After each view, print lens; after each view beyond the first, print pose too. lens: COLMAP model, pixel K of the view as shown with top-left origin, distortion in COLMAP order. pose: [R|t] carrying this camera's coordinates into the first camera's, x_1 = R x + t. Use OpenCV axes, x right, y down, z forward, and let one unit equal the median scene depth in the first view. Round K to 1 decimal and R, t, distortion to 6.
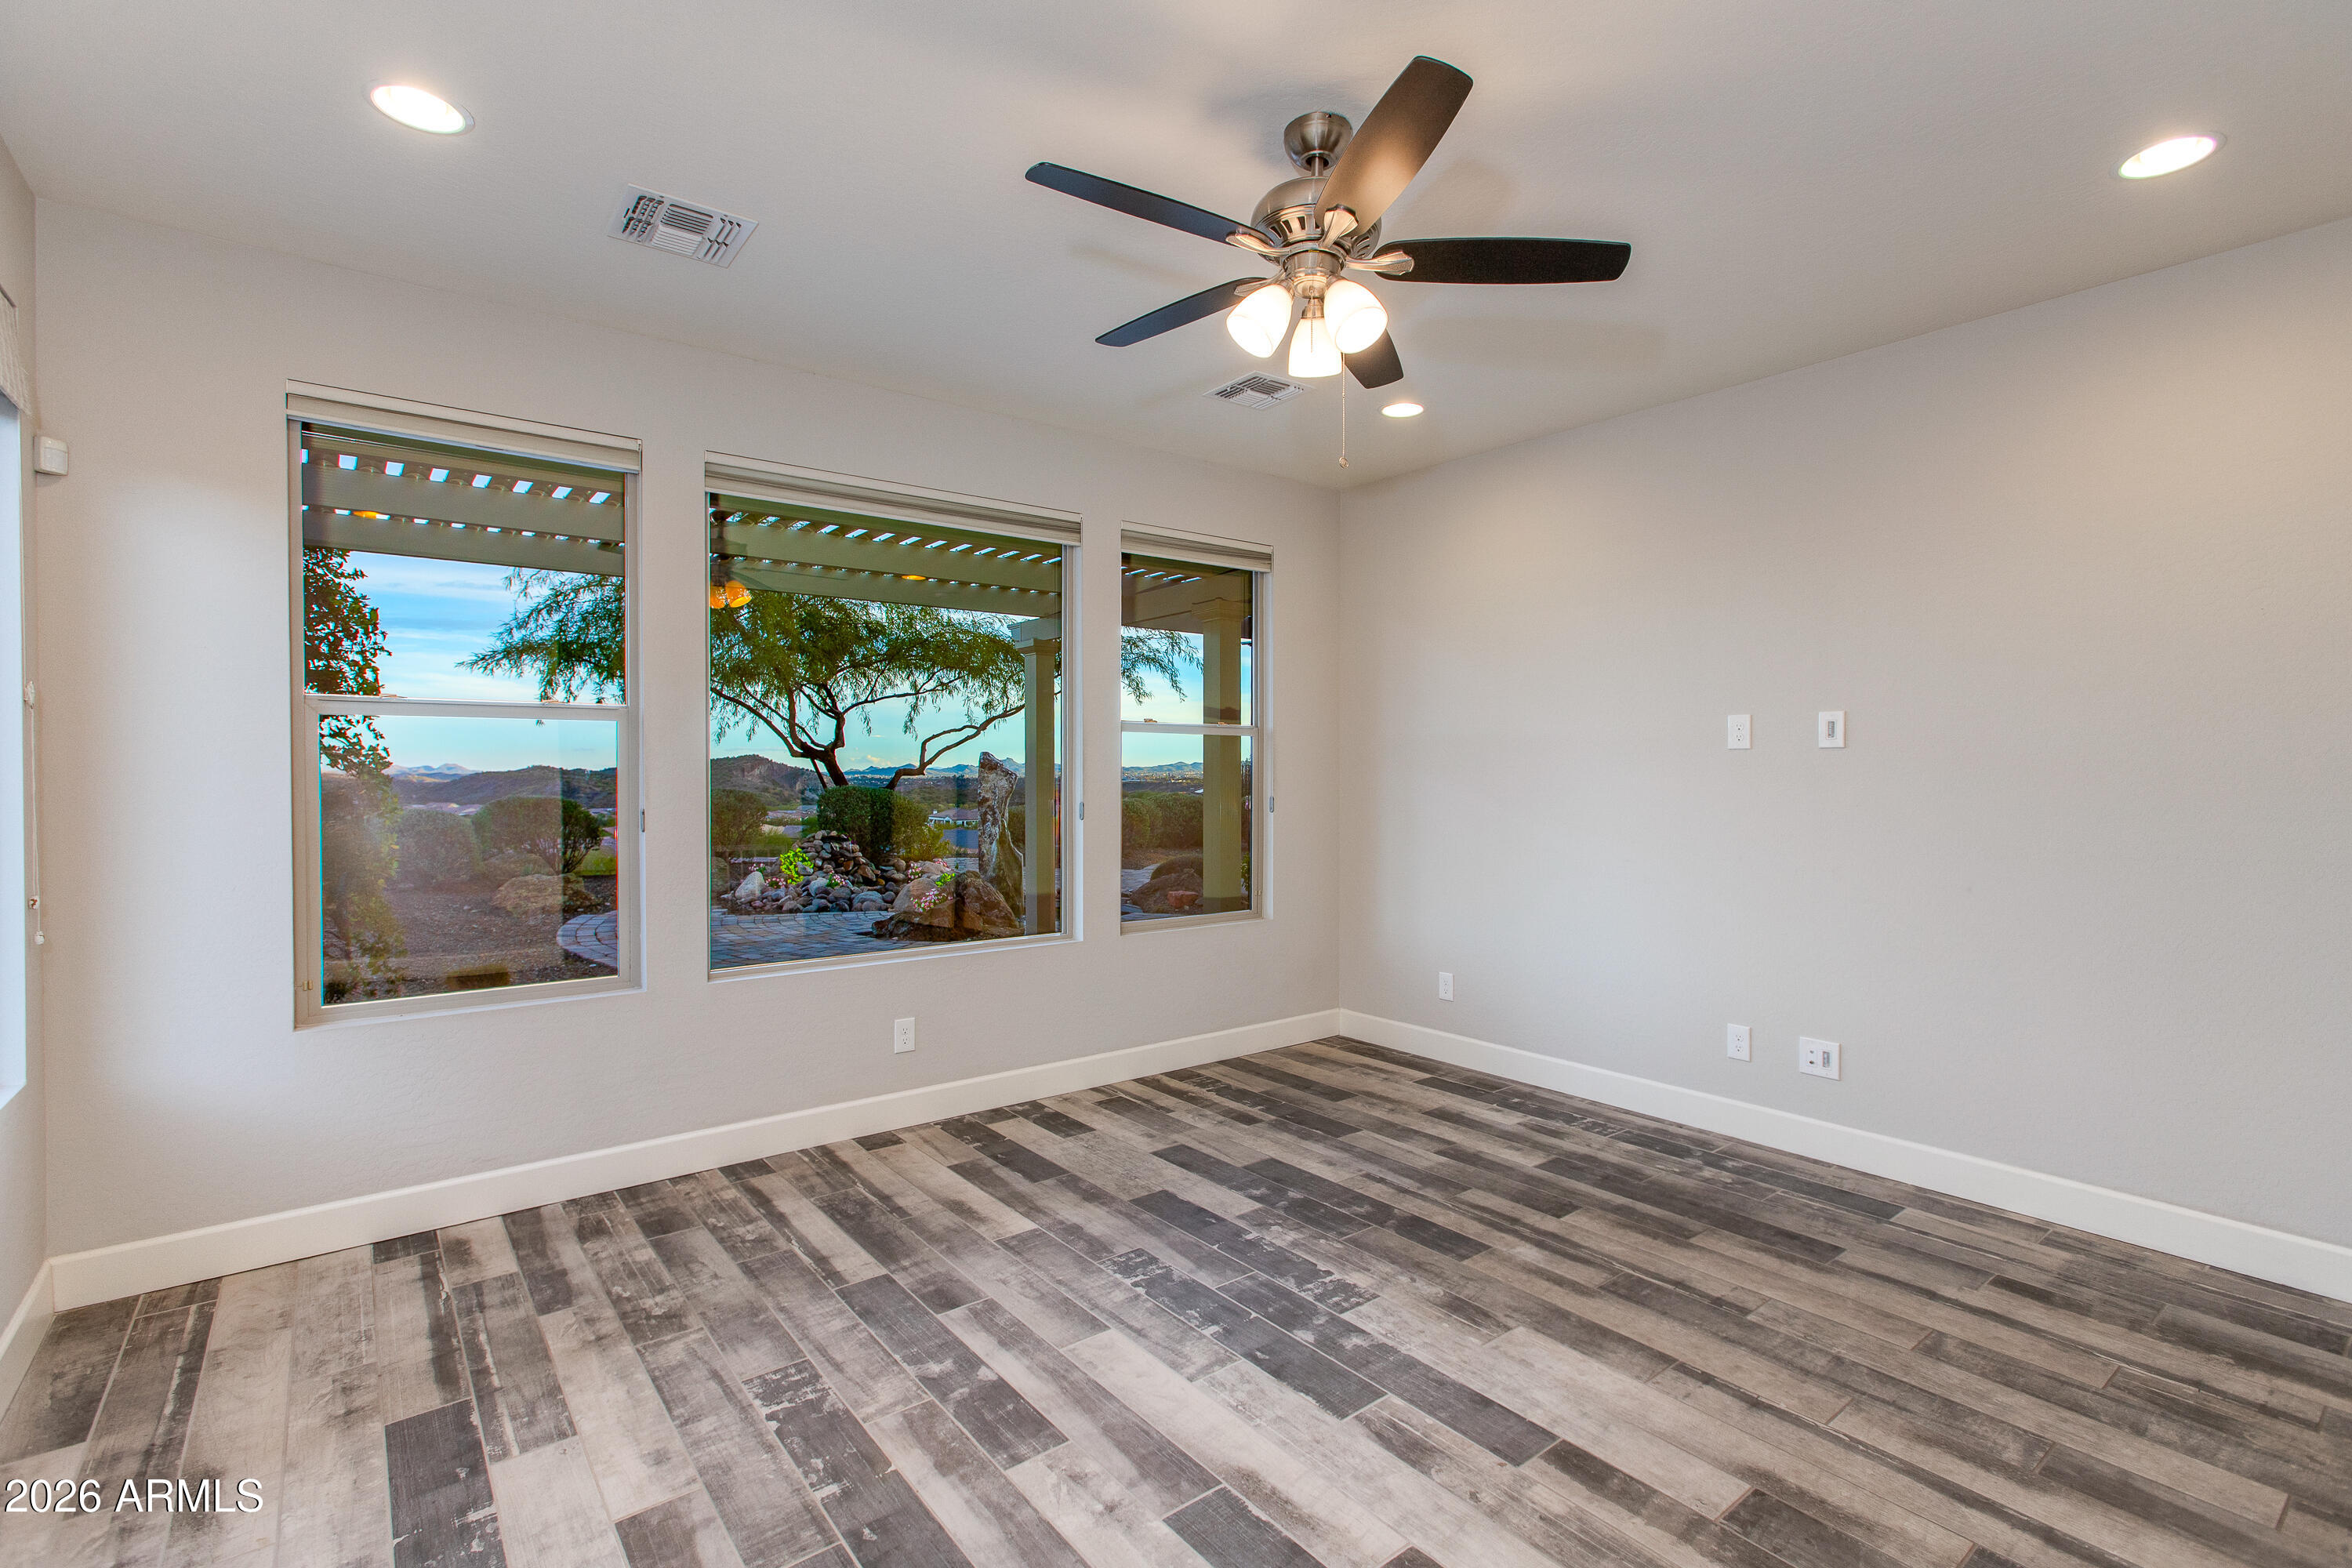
lens RADIAL K [[1084.6, 0, 1172.9], [0, 1084.6, 780.7], [0, 0, 1]] dist [-0.001540, 0.001131]
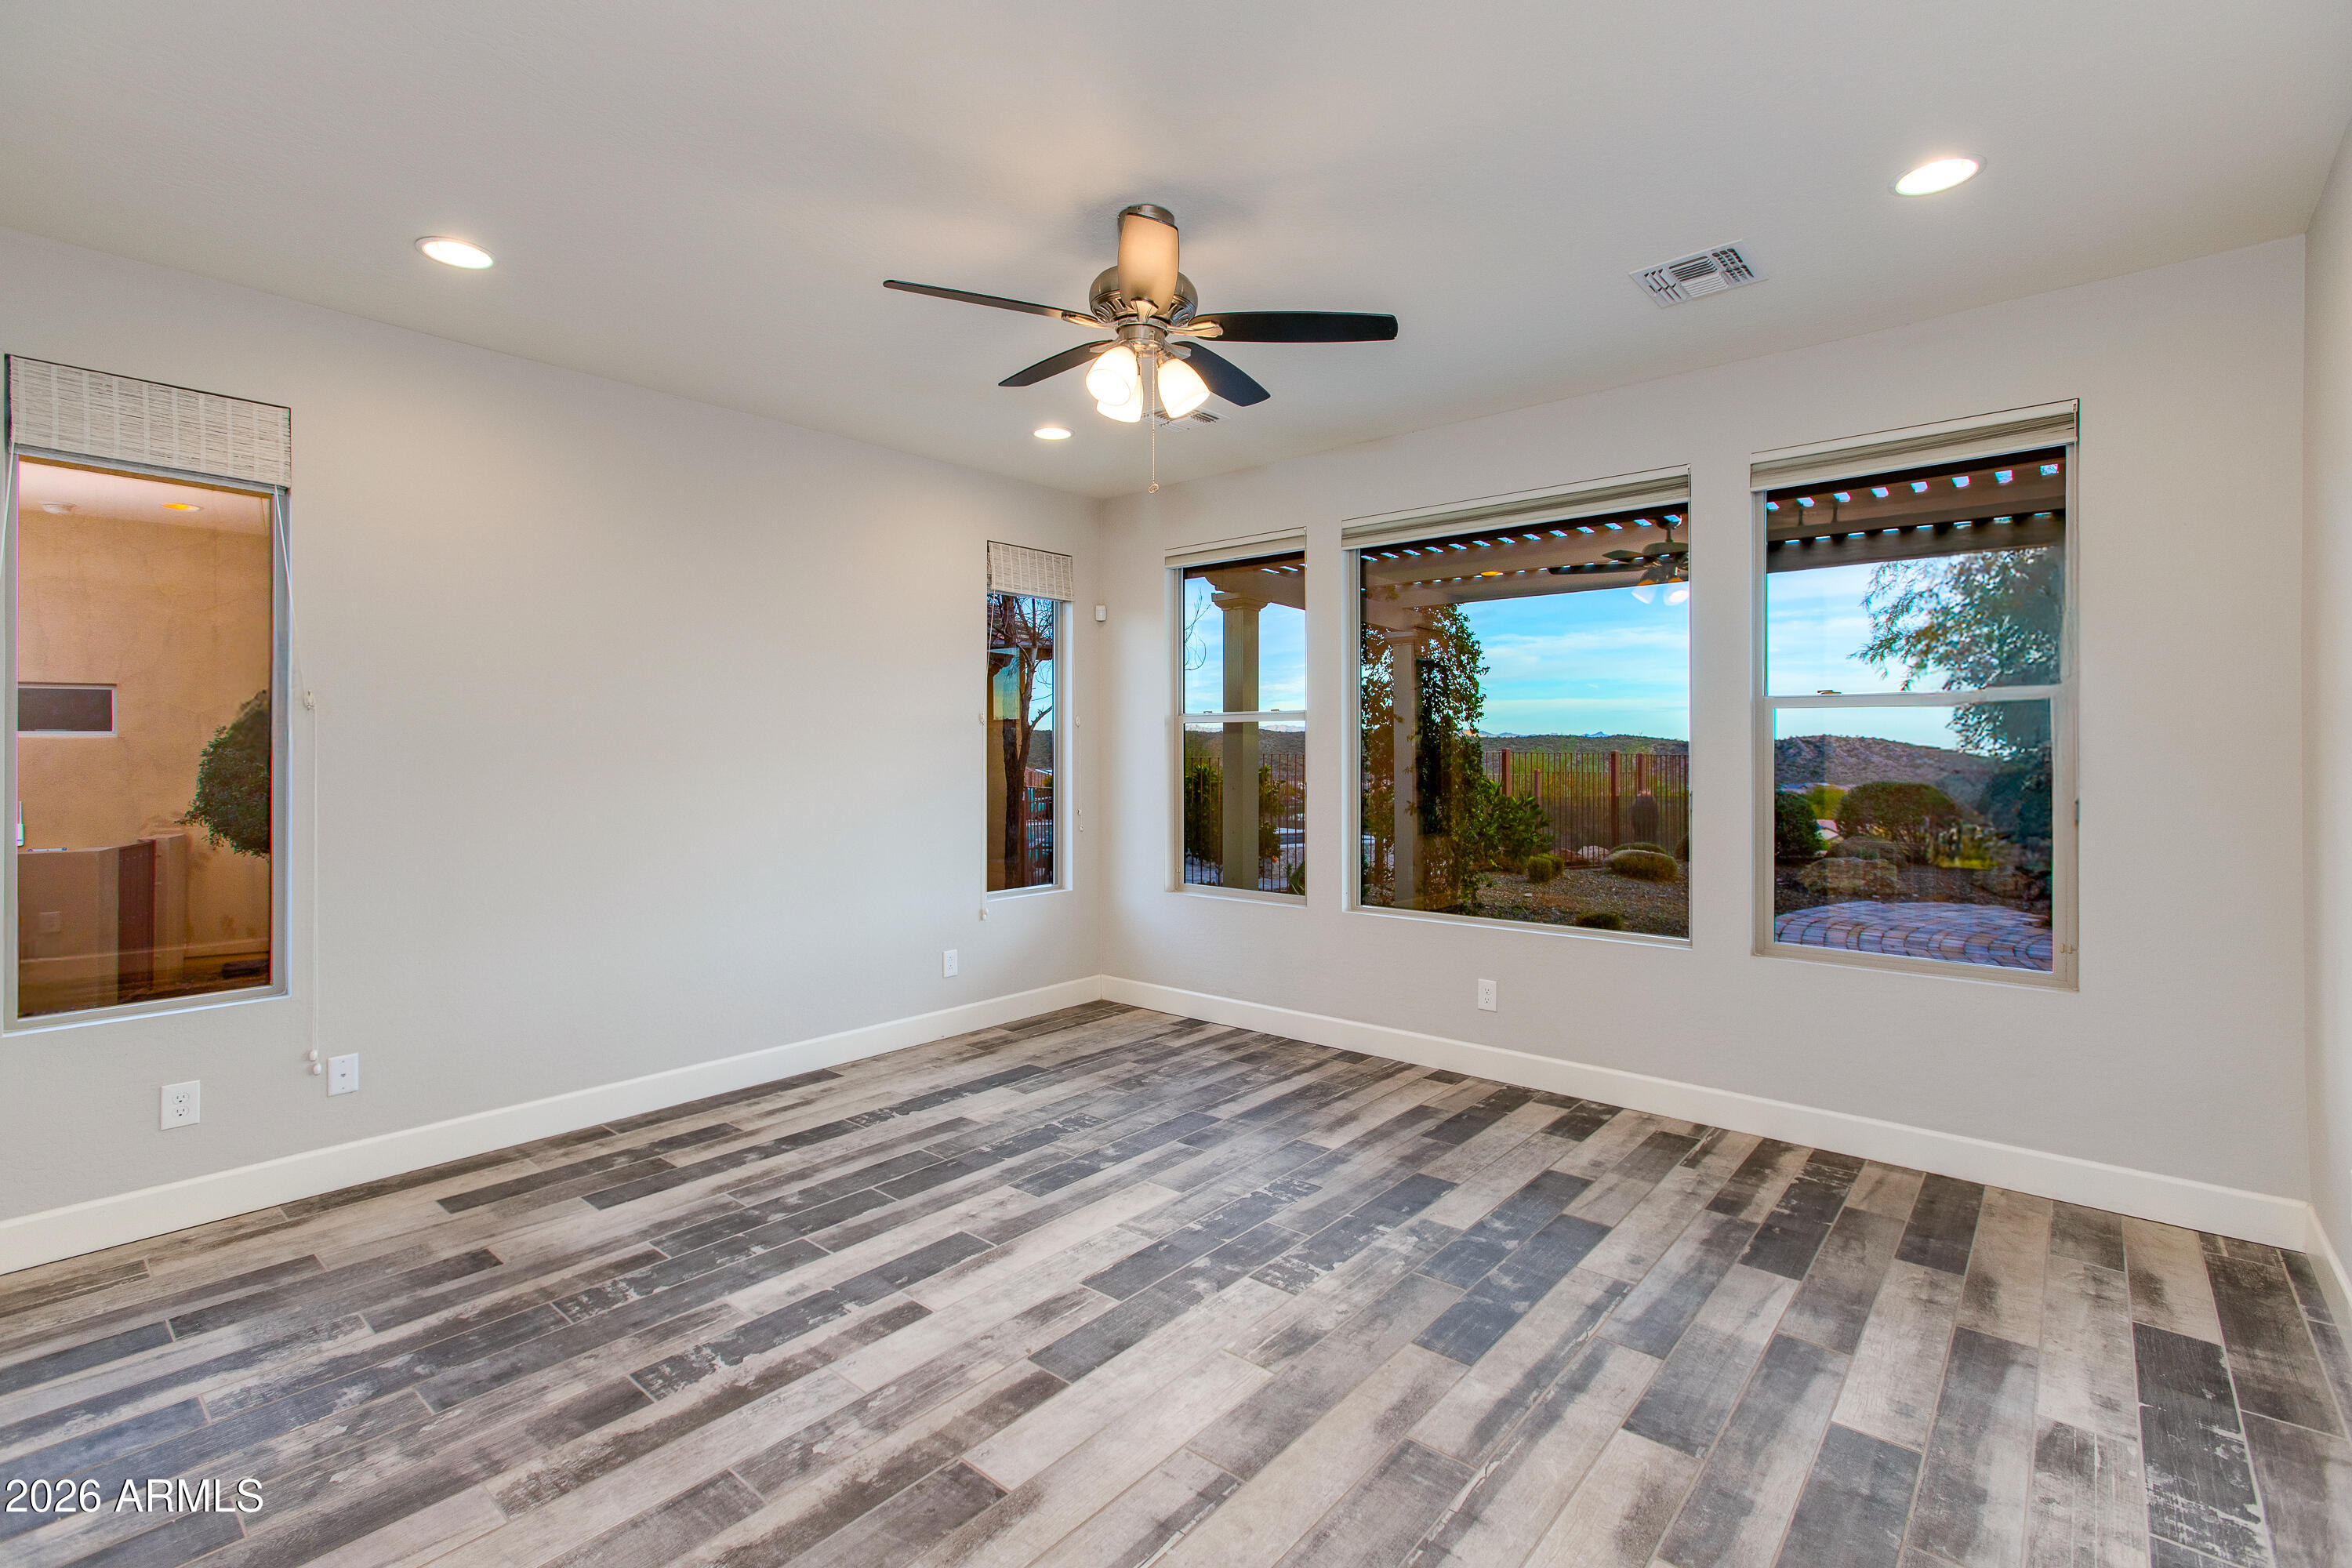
lens RADIAL K [[1053.2, 0, 1176.0], [0, 1053.2, 784.0], [0, 0, 1]] dist [0.002595, 0.001097]
pose [[0.201700, 0.026348, -0.979093, 0.794779], [-0.008327, 0.999648, 0.025185, -0.005220], [0.979412, 0.003073, 0.201849, 0.514167]]
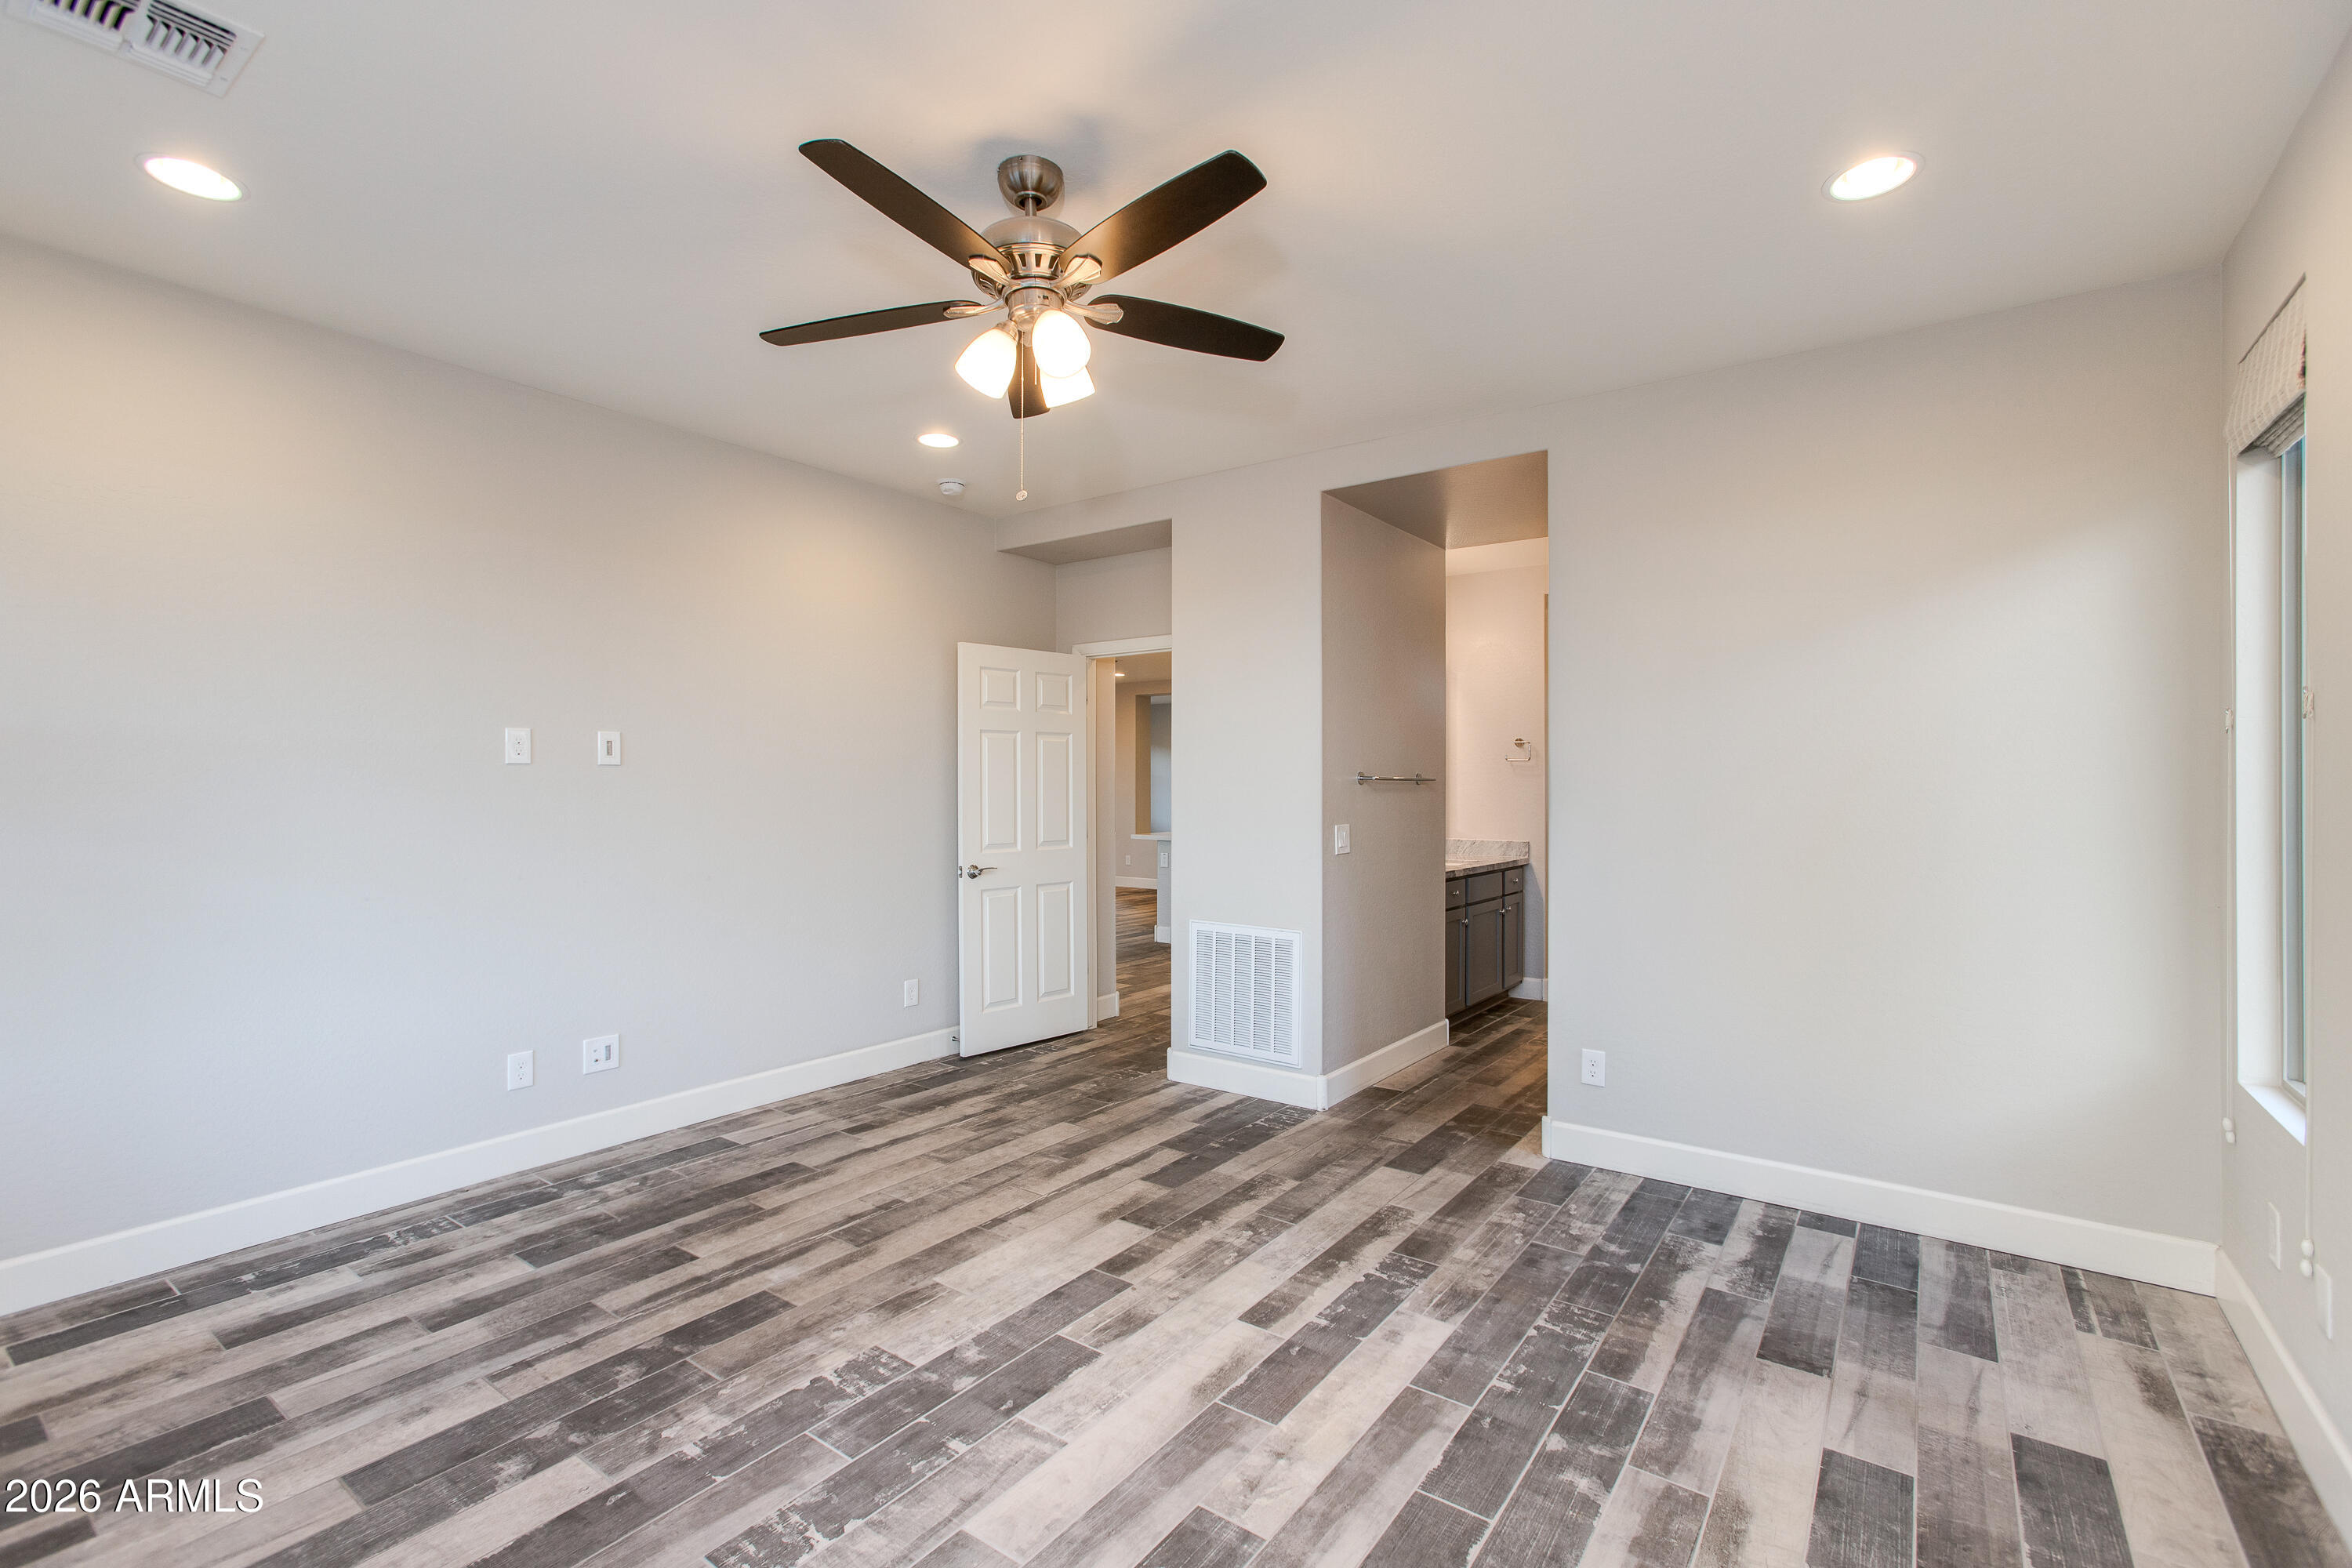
lens RADIAL K [[1053.2, 0, 1176.0], [0, 1053.2, 784.0], [0, 0, 1]] dist [0.002595, 0.001097]
pose [[-0.282313, -0.001830, 0.959321, -0.556669], [0.009375, 0.999945, 0.004667, -0.010647], [-0.959276, 0.010311, -0.282281, 0.734692]]
